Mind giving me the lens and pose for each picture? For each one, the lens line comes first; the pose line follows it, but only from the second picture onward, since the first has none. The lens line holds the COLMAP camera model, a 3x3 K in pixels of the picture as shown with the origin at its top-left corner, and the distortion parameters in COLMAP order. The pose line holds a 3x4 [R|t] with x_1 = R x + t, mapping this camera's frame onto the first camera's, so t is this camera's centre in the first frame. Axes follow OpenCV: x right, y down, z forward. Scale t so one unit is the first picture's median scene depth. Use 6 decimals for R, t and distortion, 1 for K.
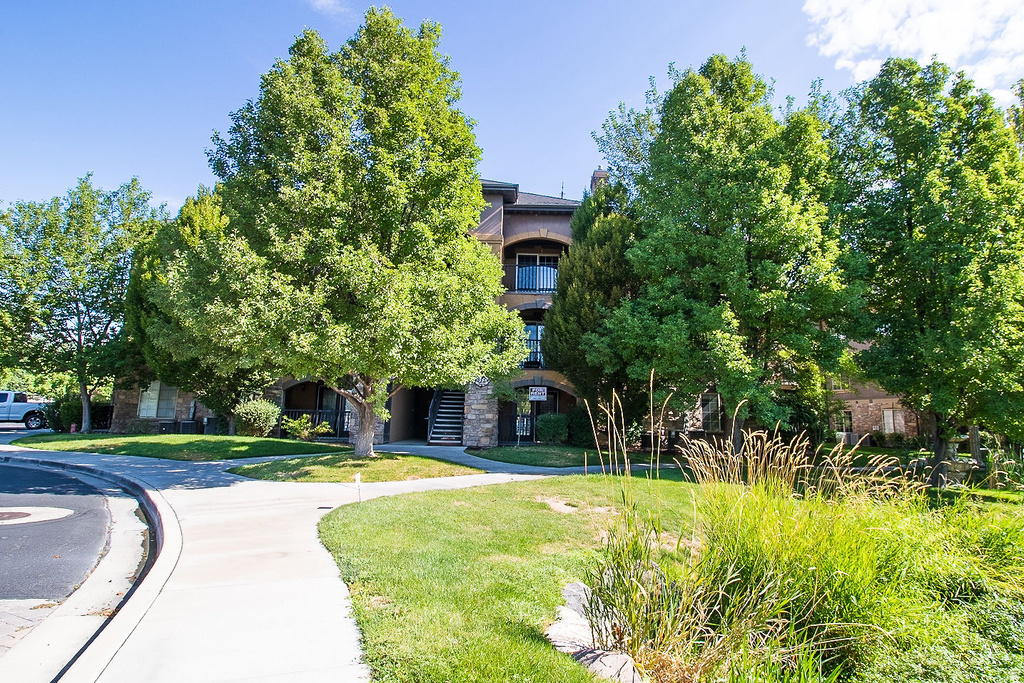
lens RADIAL K [[555.0, 0, 513.1], [0, 555.0, 330.6], [0, 0, 1]] dist [0.018711, 0.000237]
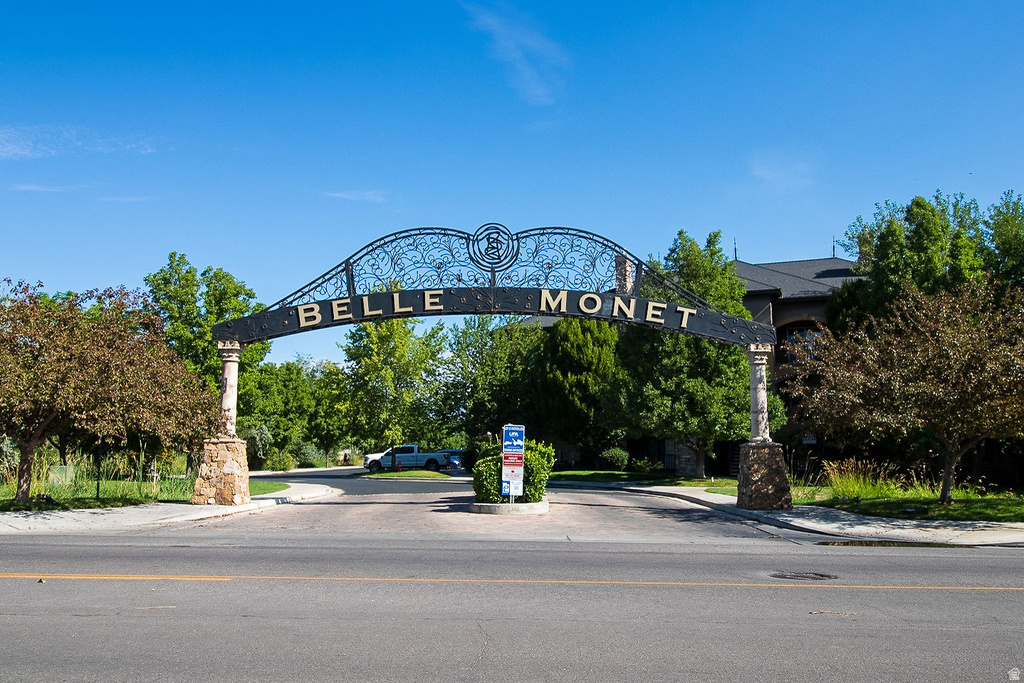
lens RADIAL K [[834.1, 0, 512.0], [0, 834.1, 341.5], [0, 0, 1]] dist [0.007893, 0.002727]
pose [[0.930957, -0.071987, -0.357963, 0.243762], [0.076993, 0.997032, -0.000269, -0.367355], [0.356920, -0.027310, 0.933736, -2.407183]]
